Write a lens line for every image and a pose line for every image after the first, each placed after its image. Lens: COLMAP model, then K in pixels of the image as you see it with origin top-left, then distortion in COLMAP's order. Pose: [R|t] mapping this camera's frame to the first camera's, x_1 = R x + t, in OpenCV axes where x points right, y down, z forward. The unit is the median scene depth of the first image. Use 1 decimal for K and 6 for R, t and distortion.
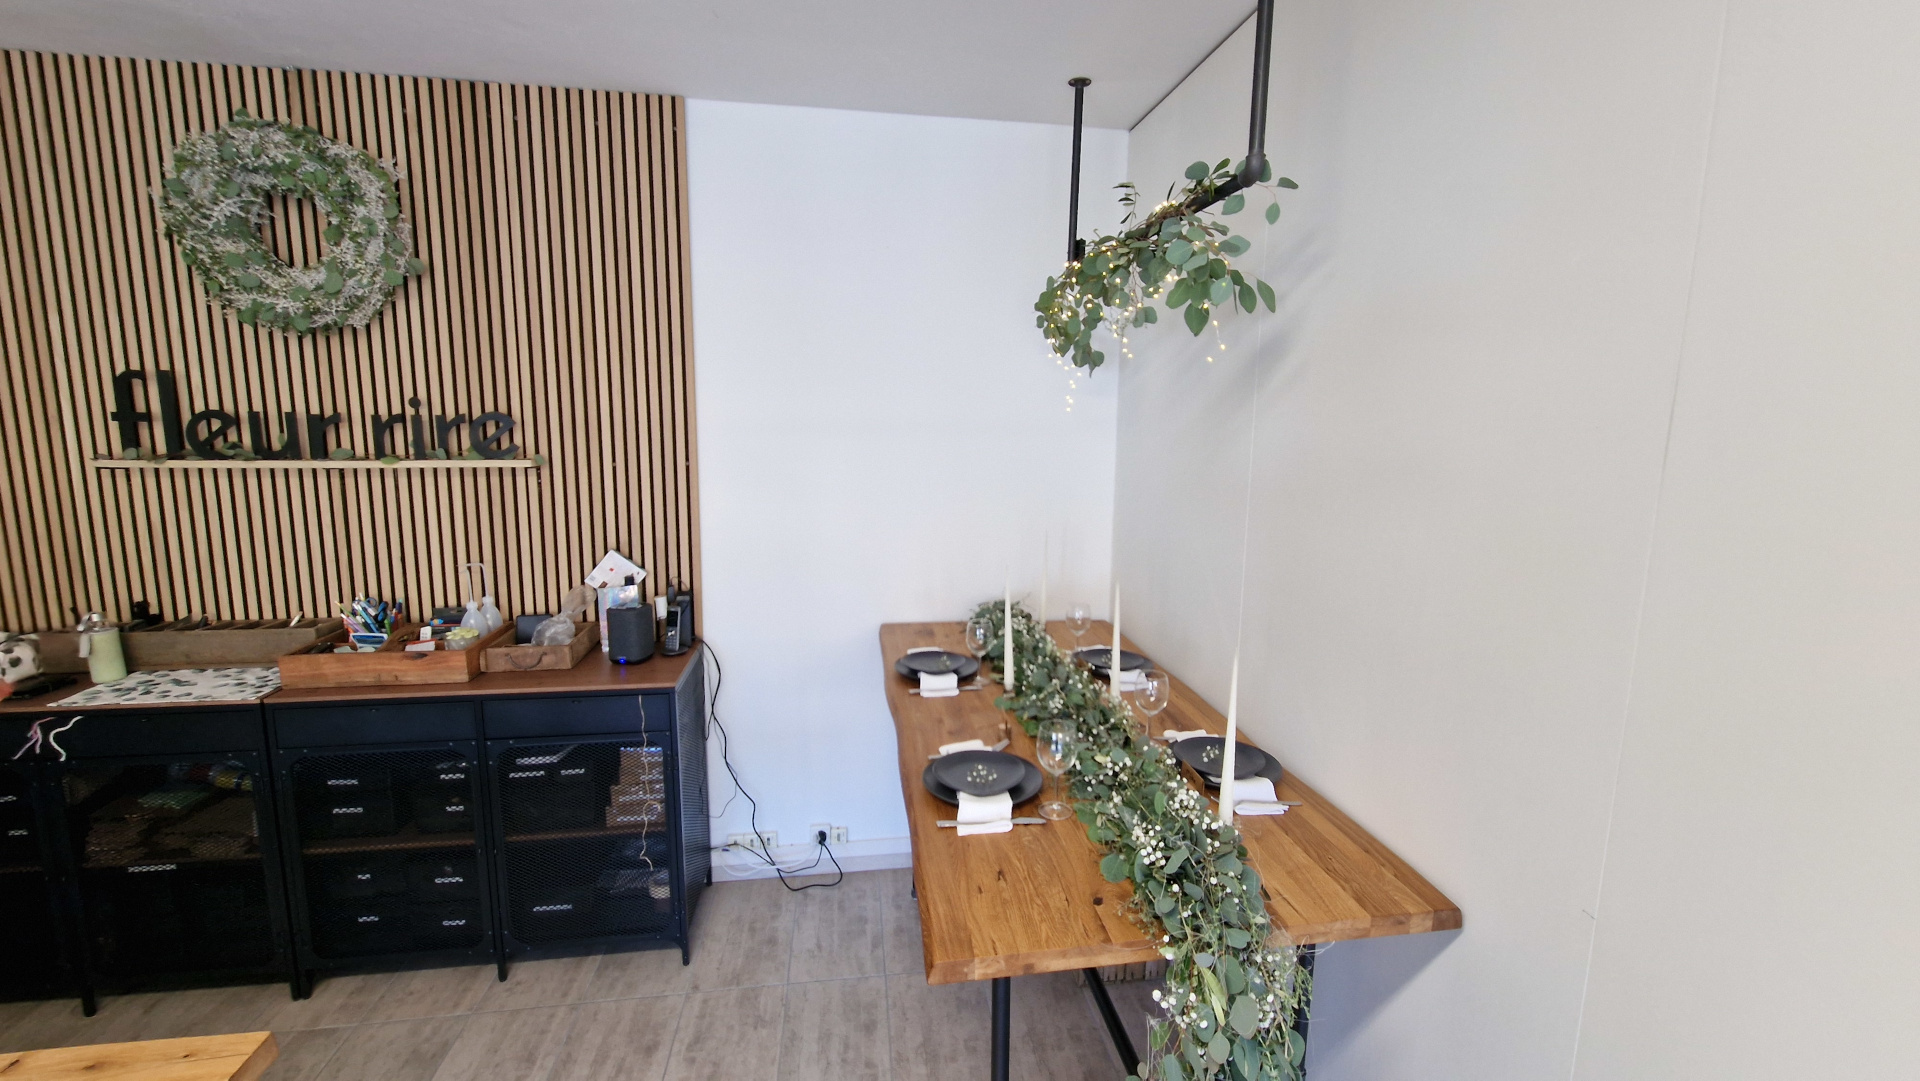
lens RADIAL K [[782.4, 0, 967.9], [0, 782.4, 533.5], [0, 0, 1]] dist [-0.004064, 0.000609]
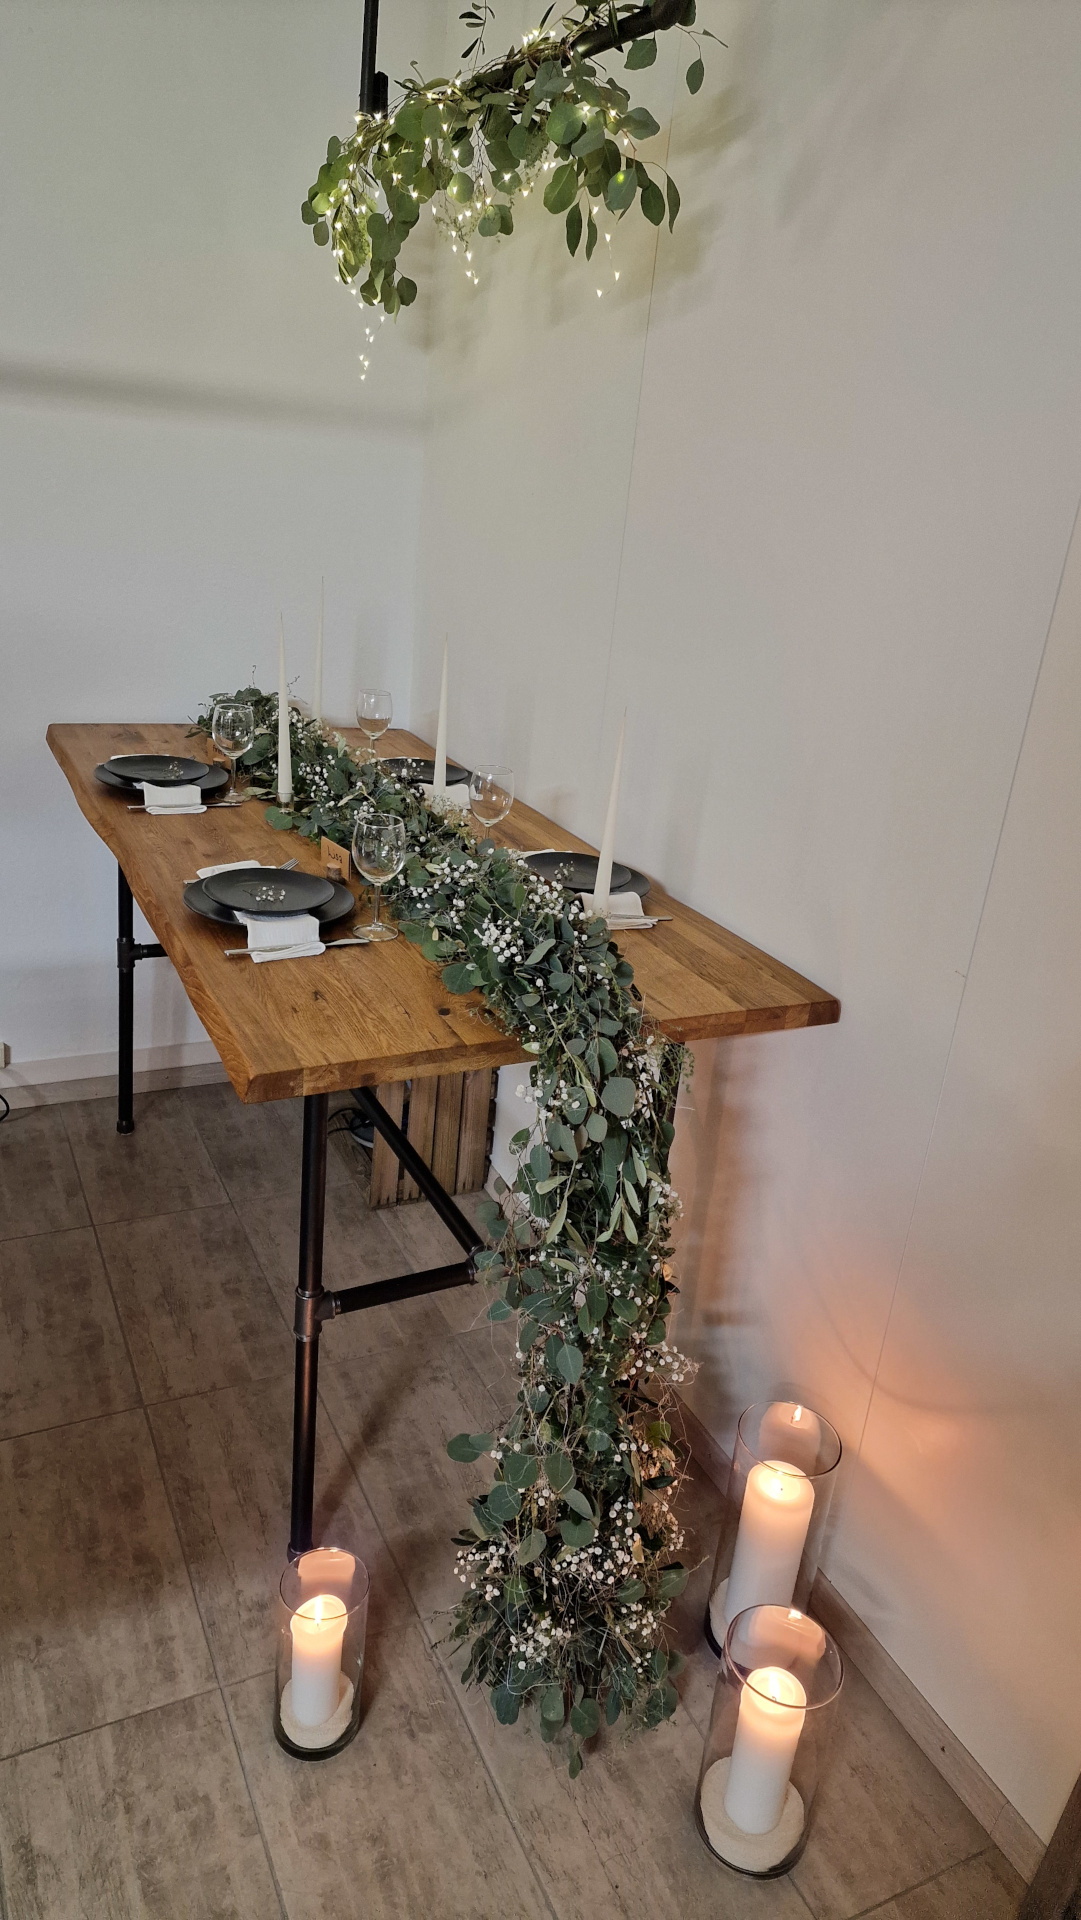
lens RADIAL K [[1284.5, 0, 529.9], [0, 1284.5, 951.7], [0, 0, 1]] dist [0.082202, -0.074908]
pose [[0.951535, -0.034391, 0.305613, -0.087475], [-0.036492, 0.974081, 0.223236, 0.061164], [-0.305369, -0.223569, 0.925617, -0.141274]]
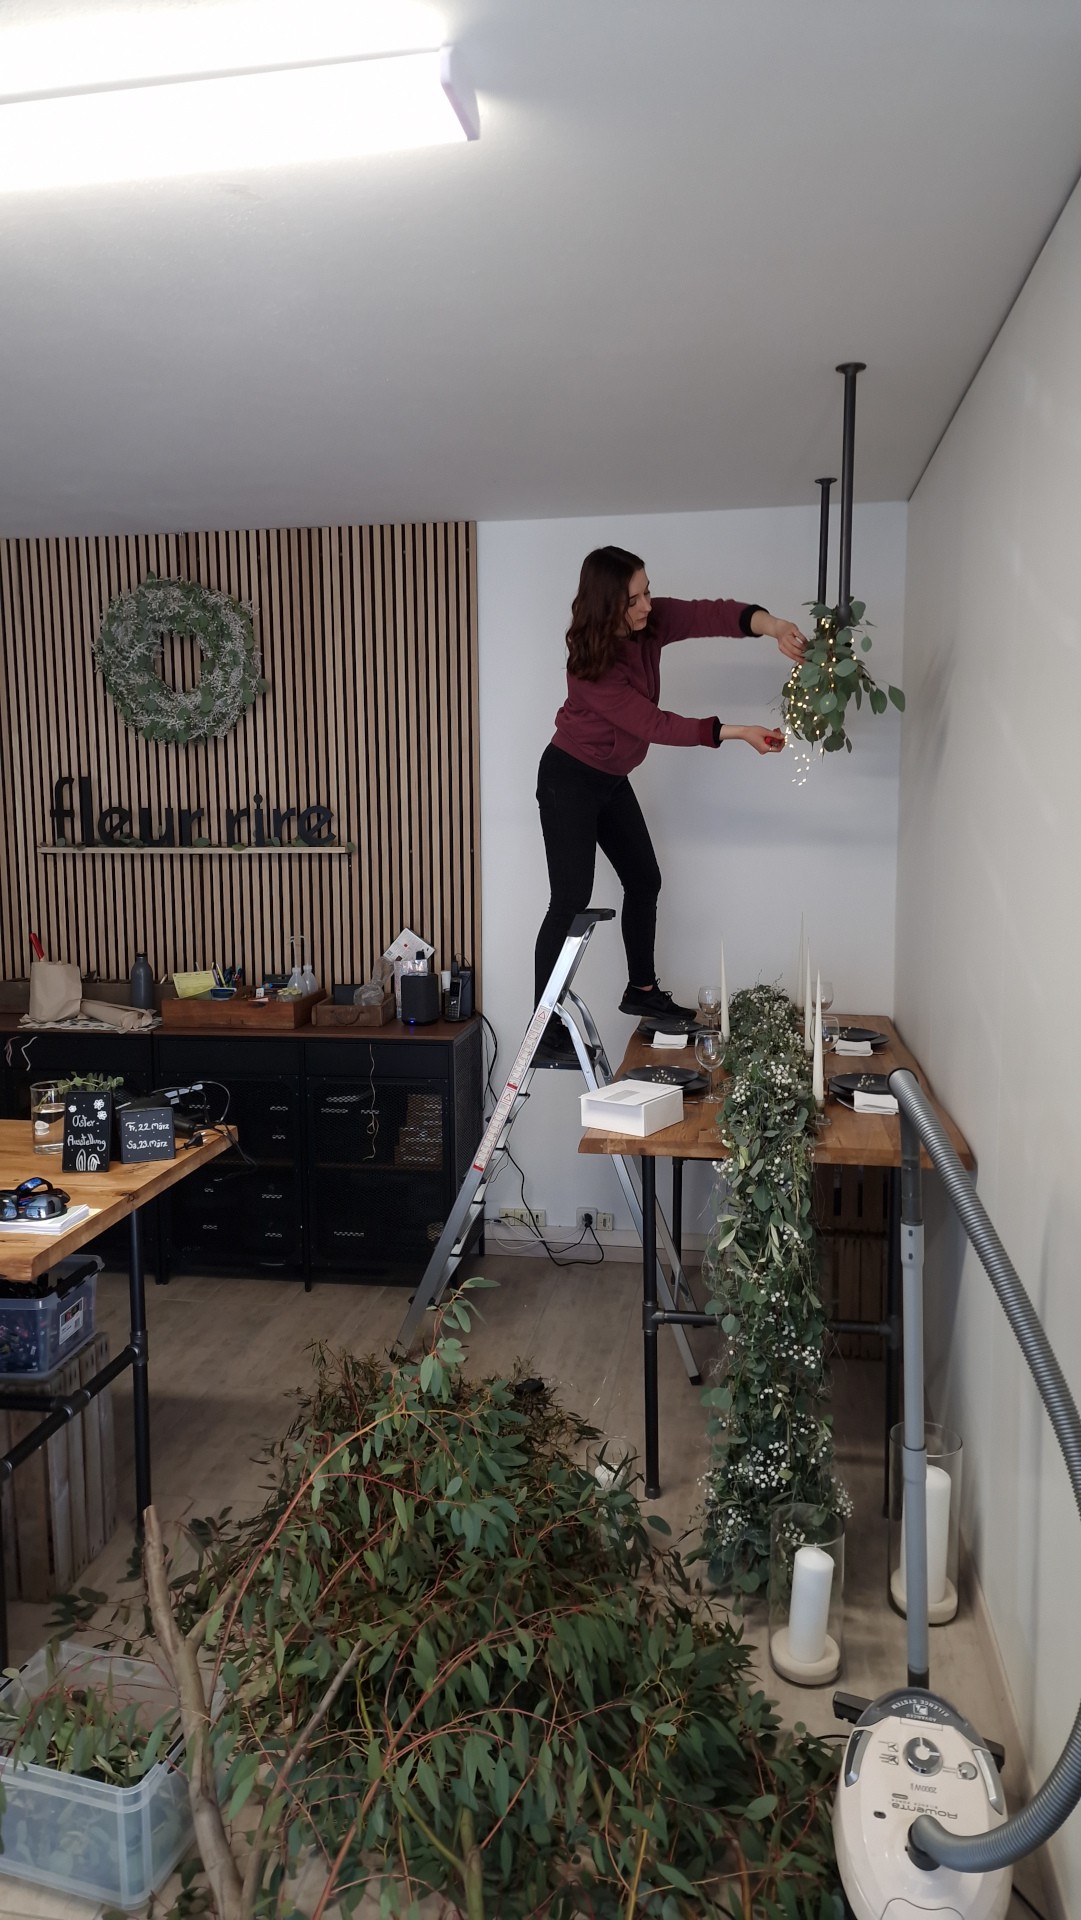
lens RADIAL K [[1275.7, 0, 548.4], [0, 1275.7, 960.1], [0, 0, 1]] dist [0.075782, -0.001498]
pose [[0.950144, 0.018380, -0.311270, 0.354107], [-0.027181, 0.999343, -0.023960, 0.123116], [0.310625, 0.031226, 0.950020, -0.774319]]
